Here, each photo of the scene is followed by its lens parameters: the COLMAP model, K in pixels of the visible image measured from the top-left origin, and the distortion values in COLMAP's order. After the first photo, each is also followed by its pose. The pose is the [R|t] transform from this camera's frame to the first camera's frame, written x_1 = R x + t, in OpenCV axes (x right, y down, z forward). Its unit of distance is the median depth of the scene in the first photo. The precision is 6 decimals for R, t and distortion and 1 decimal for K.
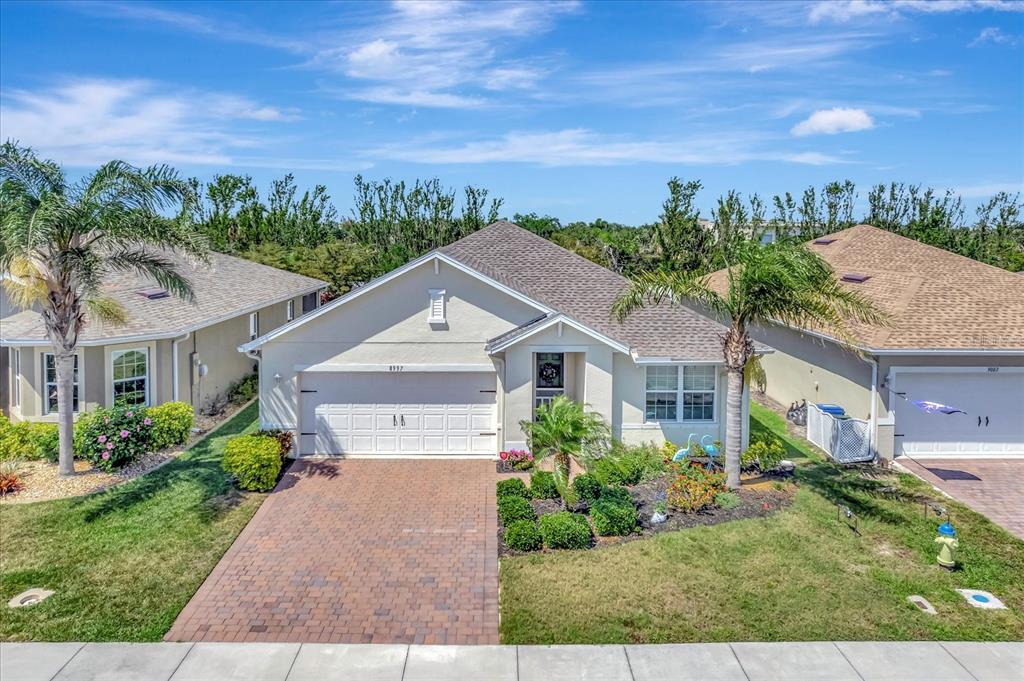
lens RADIAL K [[711.6, 0, 505.5], [0, 711.6, 264.1], [0, 0, 1]] dist [-0.080065, 0.066905]
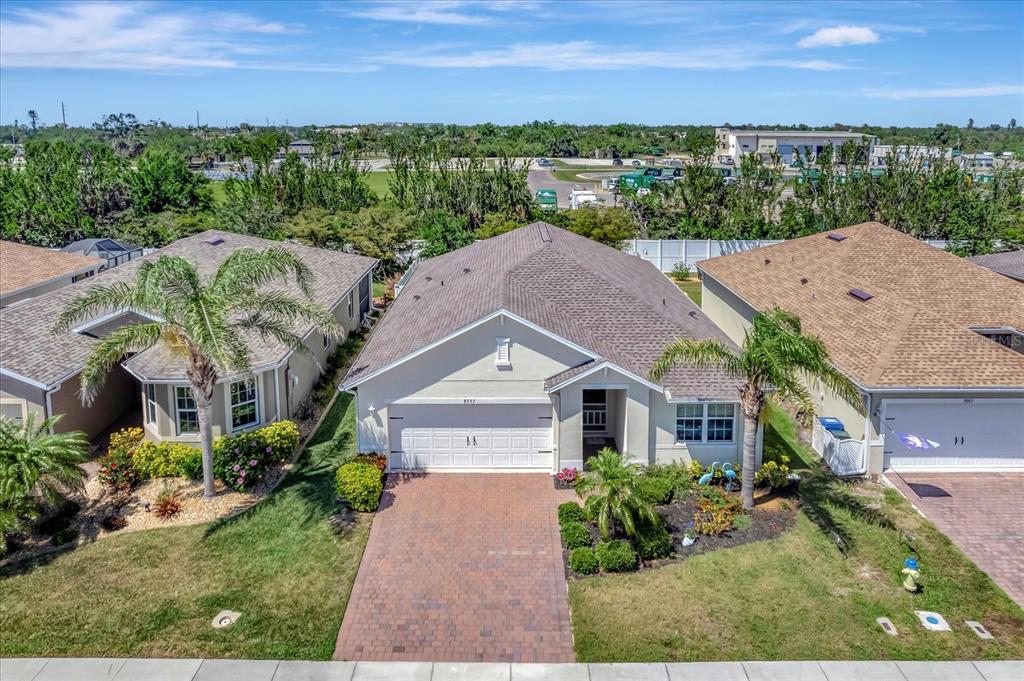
lens RADIAL K [[727.4, 0, 509.6], [0, 727.4, 198.3], [0, 0, 1]] dist [-0.067140, 0.043706]
pose [[0.999912, -0.000510, -0.013284, -0.098084], [0.001258, 0.998409, 0.056378, -0.372096], [0.013234, -0.056389, 0.998321, -0.294563]]
